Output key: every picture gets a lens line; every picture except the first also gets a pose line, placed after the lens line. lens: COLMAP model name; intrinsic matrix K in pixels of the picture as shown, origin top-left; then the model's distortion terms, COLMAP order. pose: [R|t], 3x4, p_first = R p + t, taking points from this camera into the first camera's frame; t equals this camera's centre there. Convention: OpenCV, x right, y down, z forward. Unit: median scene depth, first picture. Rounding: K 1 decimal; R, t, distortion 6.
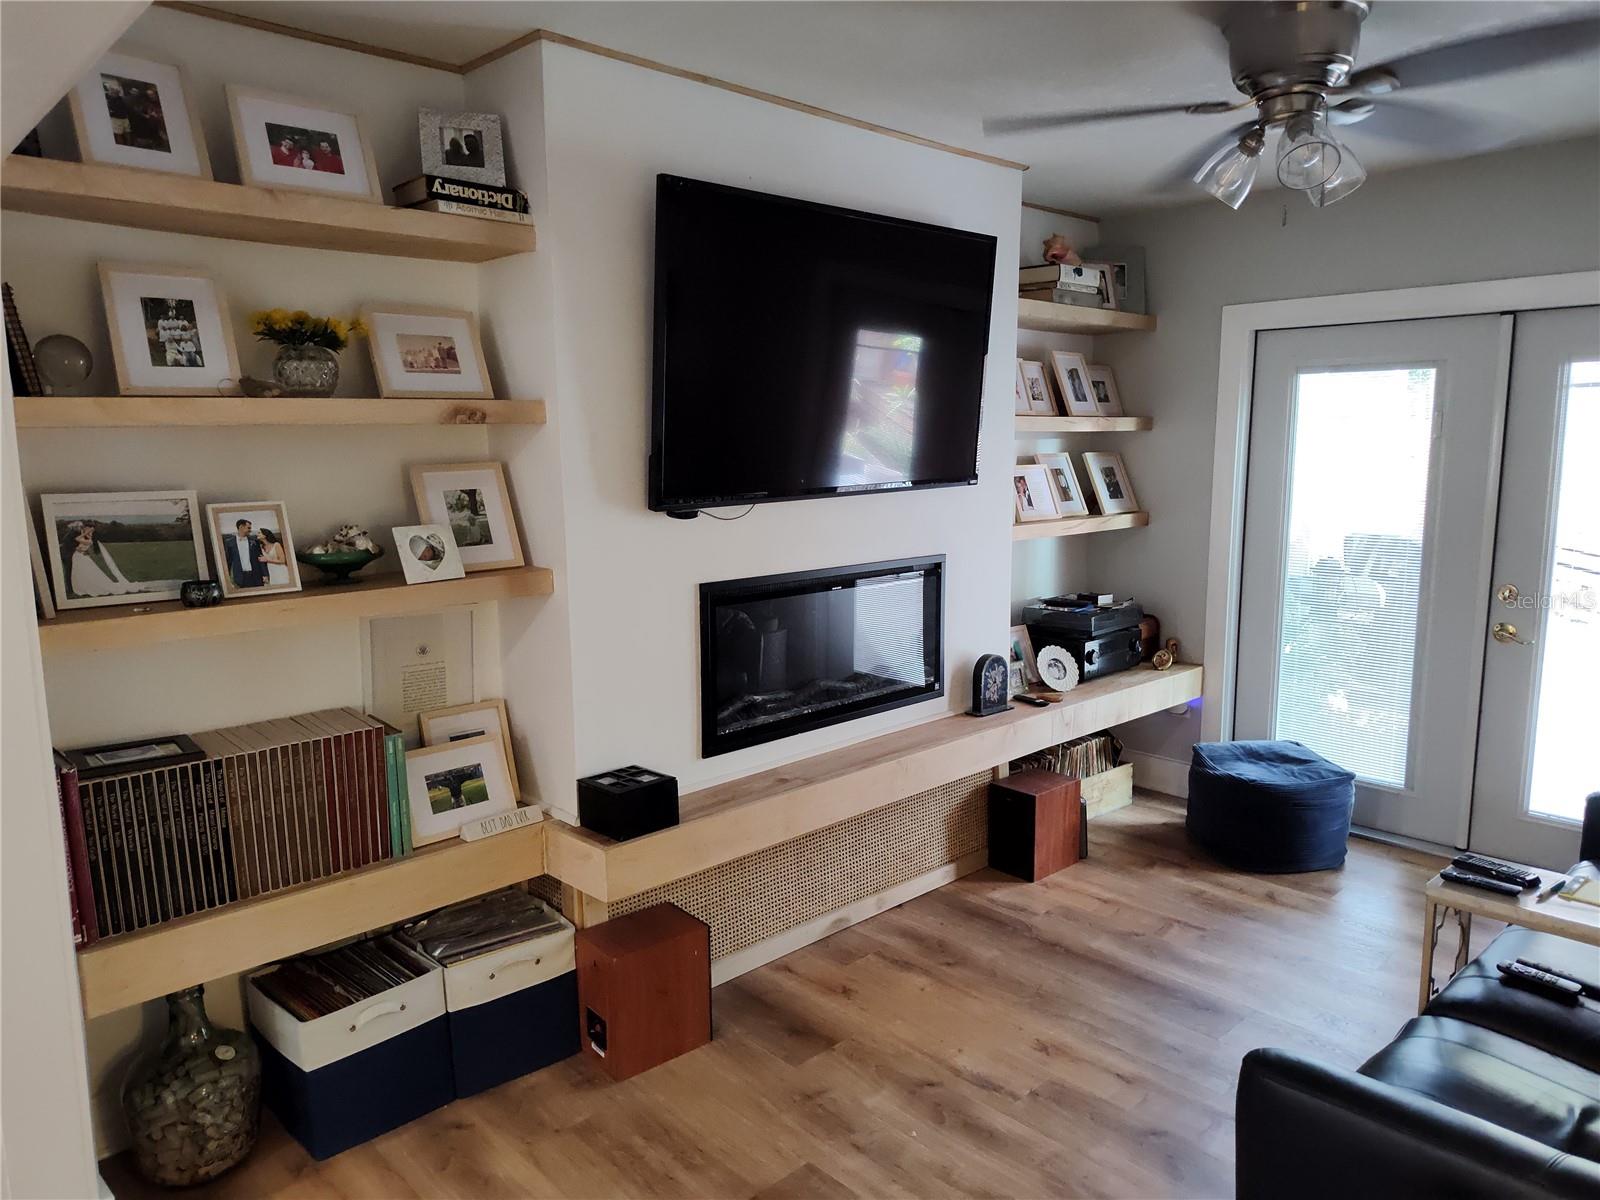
lens RADIAL K [[1084.7, 0, 800.3], [0, 1084.7, 606.1], [0, 0, 1]] dist [0.062192, -0.084150]
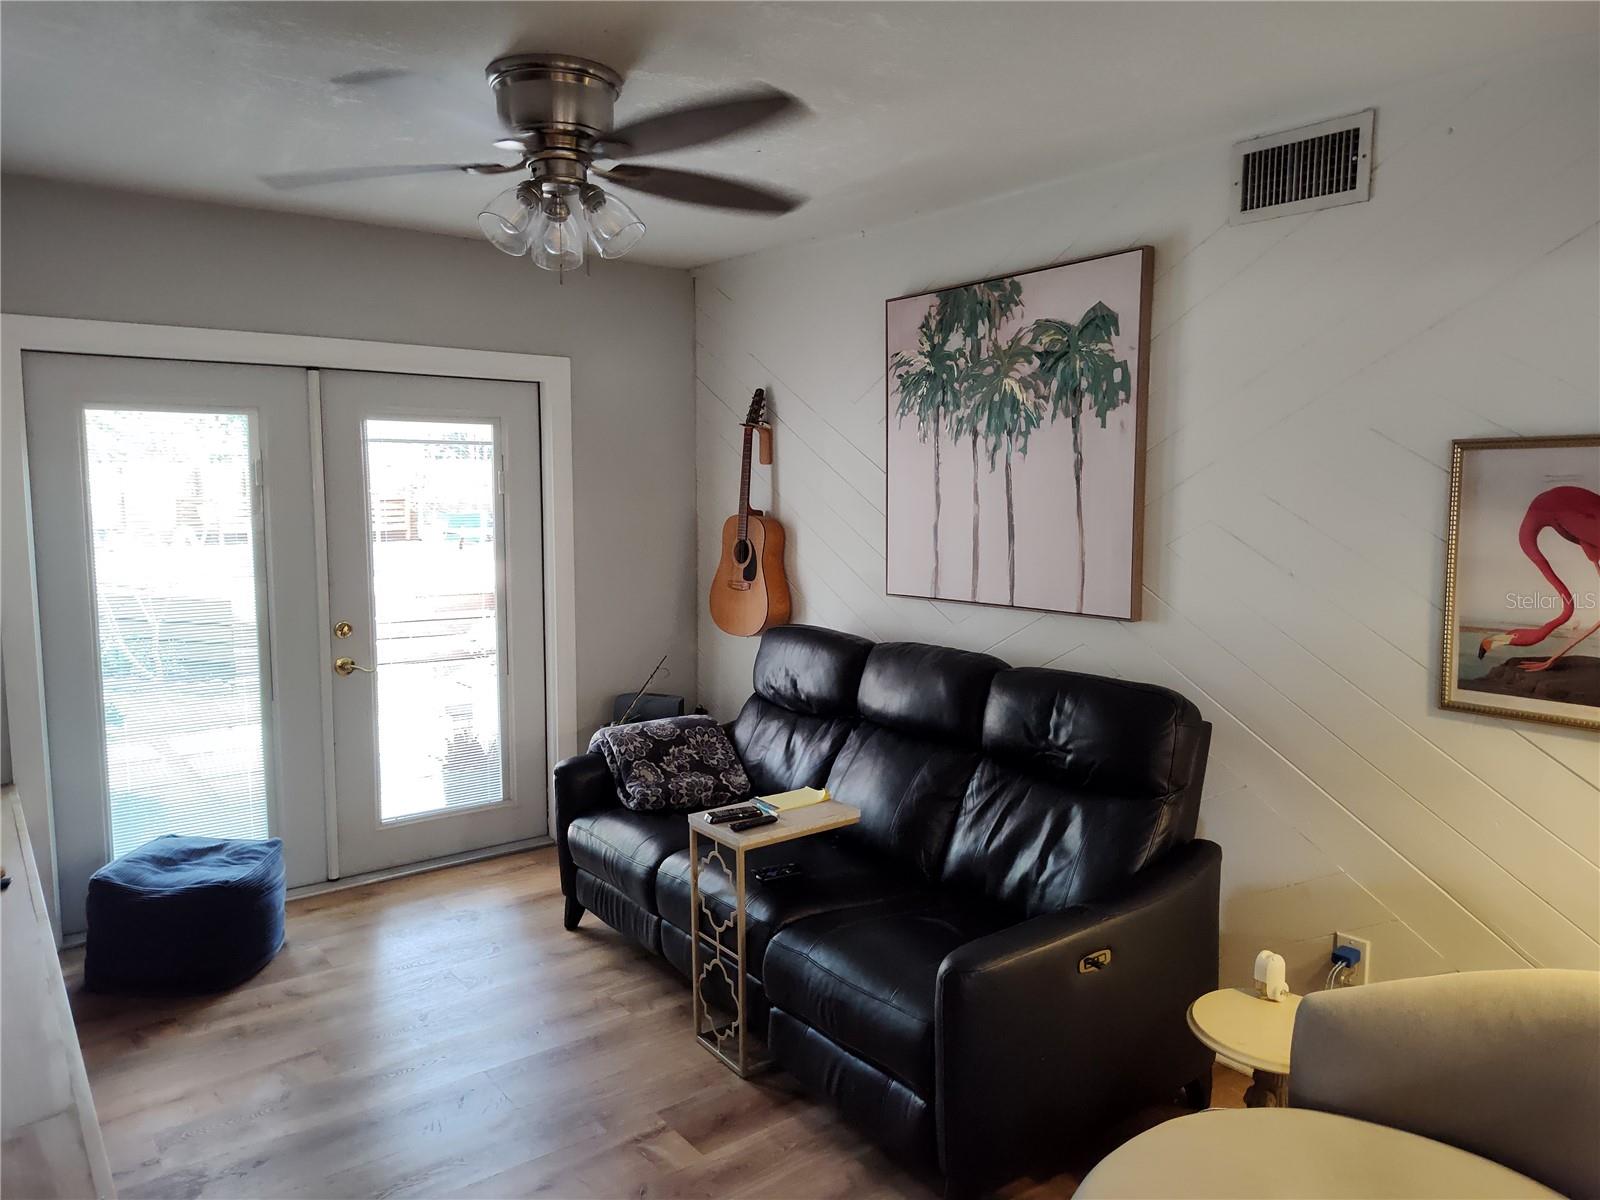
lens RADIAL K [[1084.7, 0, 800.3], [0, 1084.7, 606.1], [0, 0, 1]] dist [0.062192, -0.084150]
pose [[0.099035, -0.103889, 0.989646, -0.368825], [0.145623, 0.985341, 0.088864, -0.063947], [-0.984371, 0.135315, 0.112712, 0.430010]]
